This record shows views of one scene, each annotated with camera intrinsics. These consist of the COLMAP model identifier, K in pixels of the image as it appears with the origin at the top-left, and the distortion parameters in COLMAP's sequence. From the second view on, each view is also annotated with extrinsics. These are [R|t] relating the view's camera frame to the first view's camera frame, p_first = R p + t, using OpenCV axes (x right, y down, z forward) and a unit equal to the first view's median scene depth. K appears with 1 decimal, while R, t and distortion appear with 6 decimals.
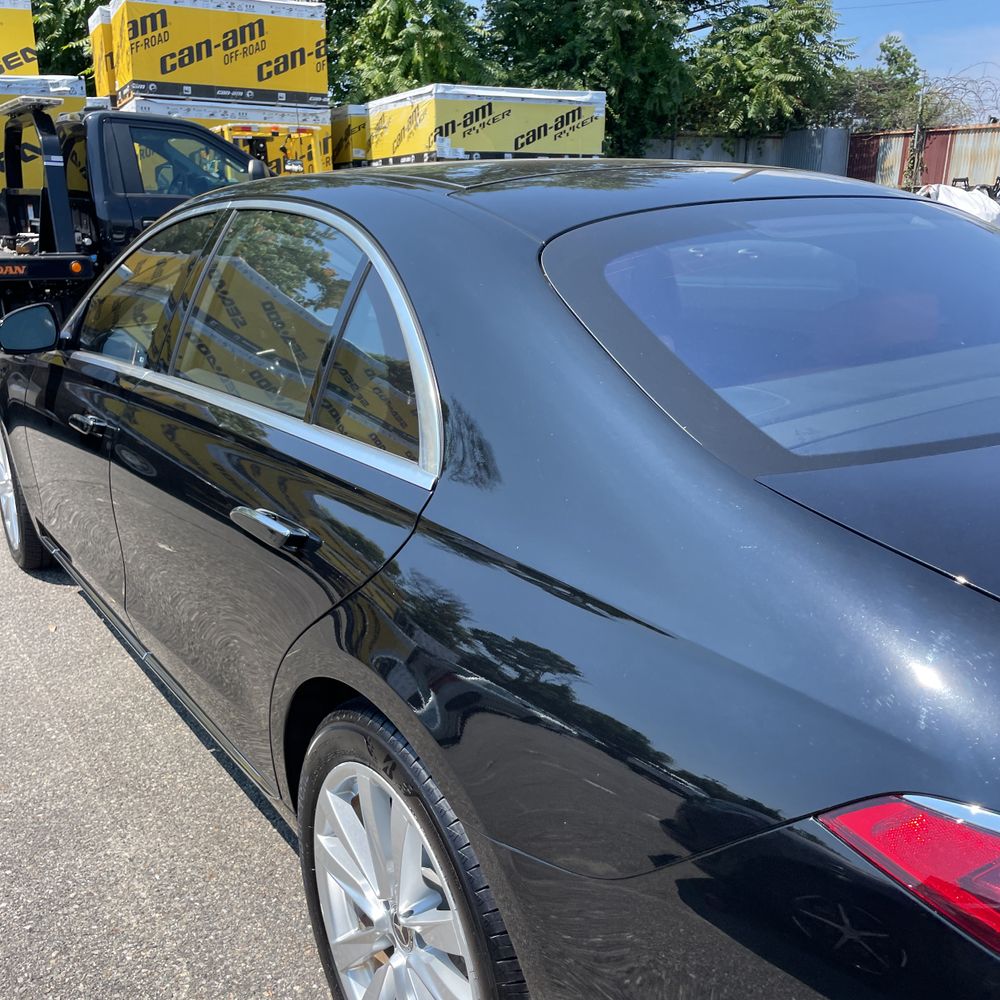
lens RADIAL K [[1012.3, 0, 500.0], [0, 1012.3, 500.0], [0, 0, 1]] dist [0.094722, -0.129614]
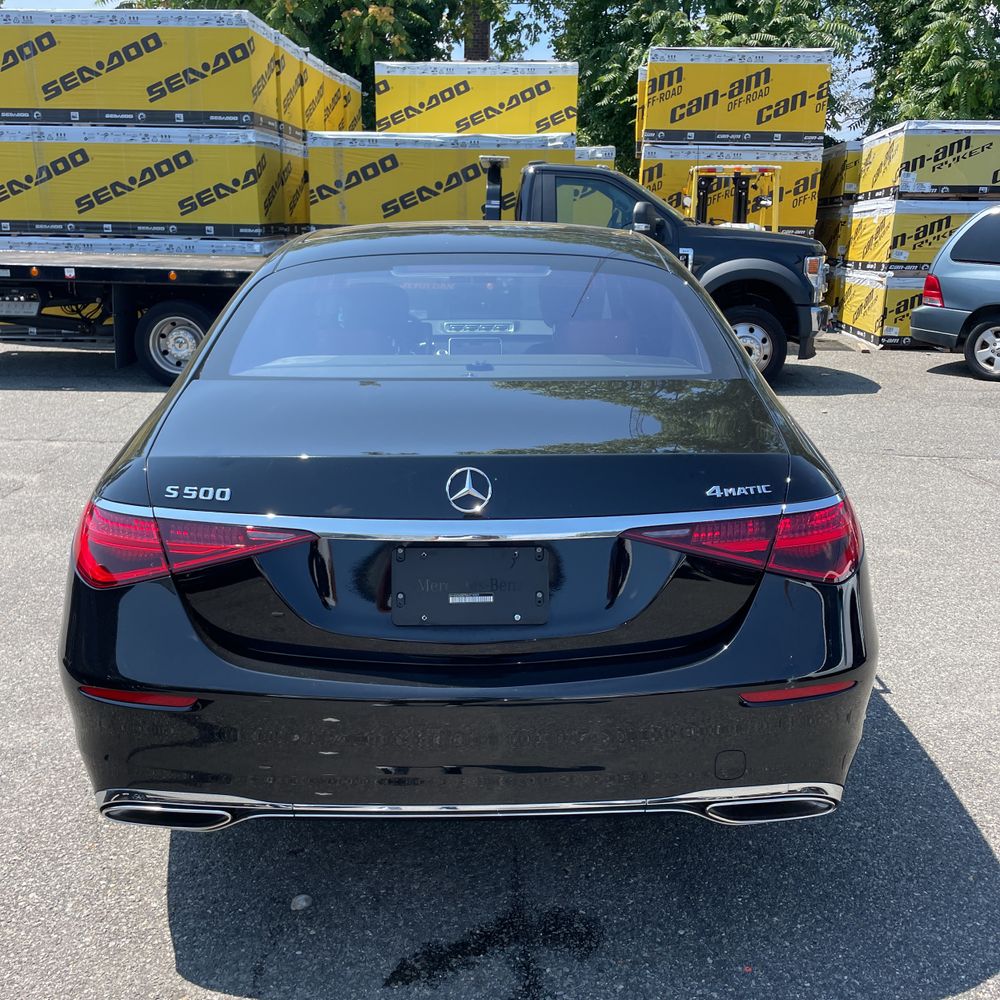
lens RADIAL K [[1015.2, 0, 500.9], [0, 1015.2, 496.0], [0, 0, 1]] dist [0.085710, -0.115539]
pose [[0.836536, 0.153363, -0.526011, 0.179010], [-0.168105, 0.985566, 0.020006, 0.006170], [0.521487, 0.071689, 0.850243, -0.045197]]
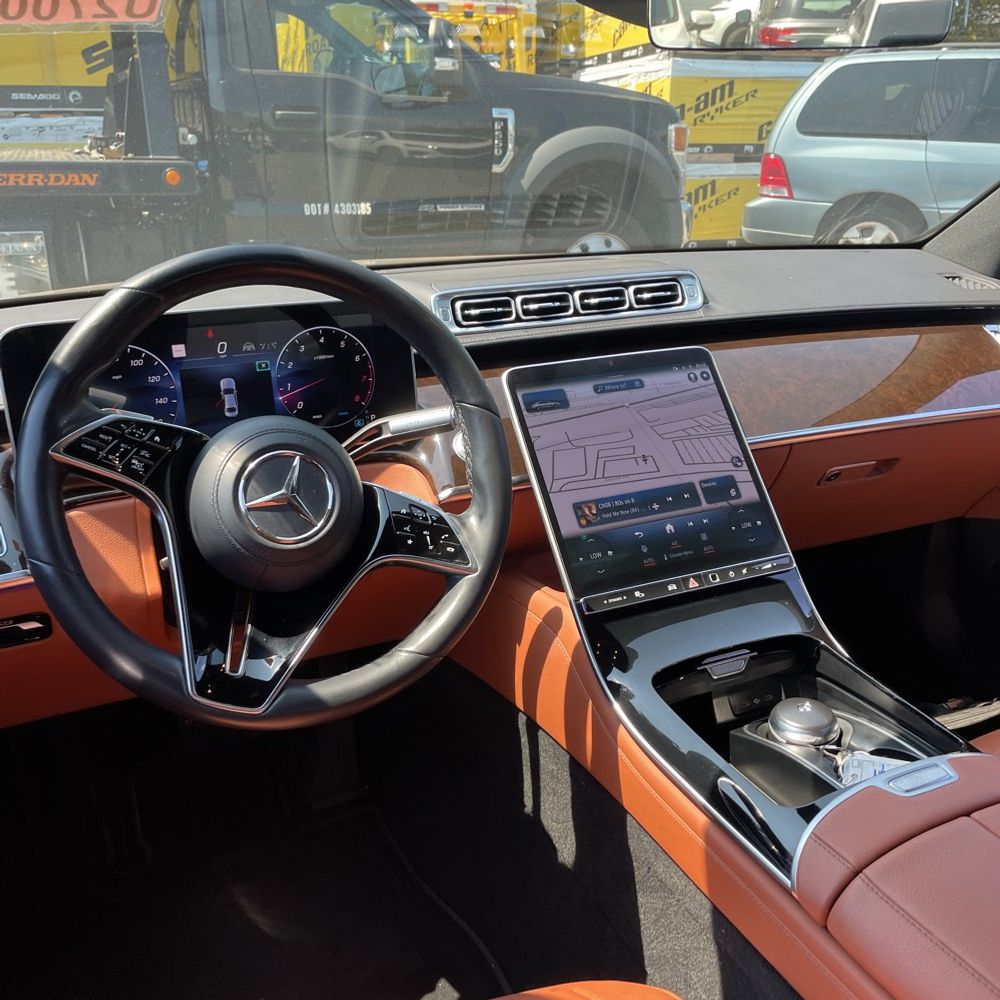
lens RADIAL K [[1015.2, 0, 500.9], [0, 1015.2, 496.0], [0, 0, 1]] dist [0.085710, -0.115539]
pose [[0.985301, 0.062188, -0.159104, -0.044209], [-0.053385, 0.996828, 0.059021, -0.038400], [0.162270, -0.049660, 0.985496, 0.198258]]
